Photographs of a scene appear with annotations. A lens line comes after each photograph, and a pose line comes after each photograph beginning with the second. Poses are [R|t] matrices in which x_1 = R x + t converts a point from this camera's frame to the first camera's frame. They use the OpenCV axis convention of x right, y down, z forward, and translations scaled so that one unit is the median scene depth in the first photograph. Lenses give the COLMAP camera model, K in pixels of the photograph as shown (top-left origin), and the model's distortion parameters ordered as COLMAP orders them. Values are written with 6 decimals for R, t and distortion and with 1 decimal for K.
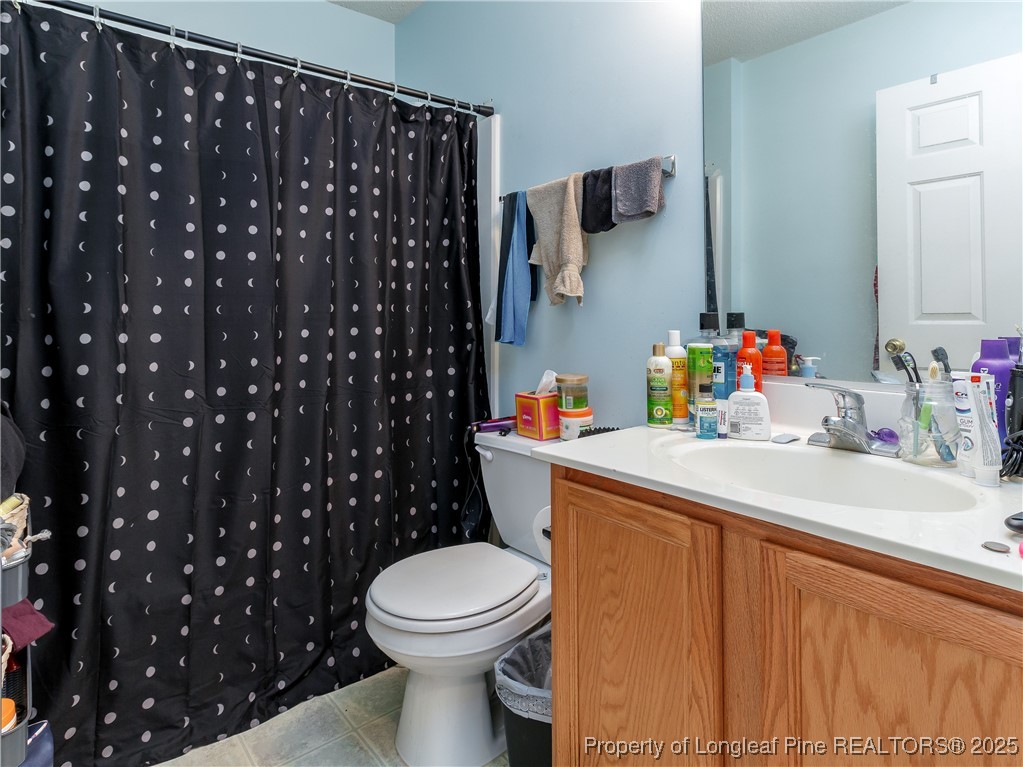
lens RADIAL K [[564.0, 0, 506.9], [0, 564.0, 358.0], [0, 0, 1]] dist [-0.000018, 0.000379]
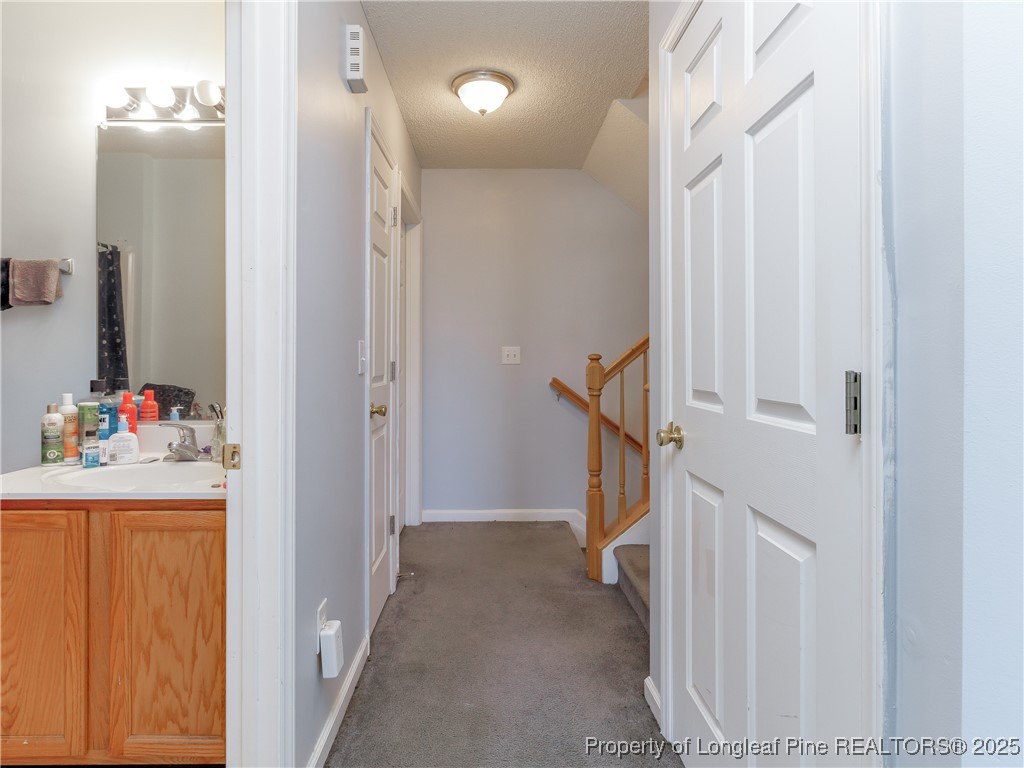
lens RADIAL K [[575.6, 0, 509.6], [0, 575.6, 344.5], [0, 0, 1]] dist [0.000521, 0.001019]
pose [[0.623229, 0.025012, 0.781639, -0.142884], [0.053800, 0.995749, -0.074760, -0.005759], [-0.780186, 0.088645, 0.619234, -0.786929]]
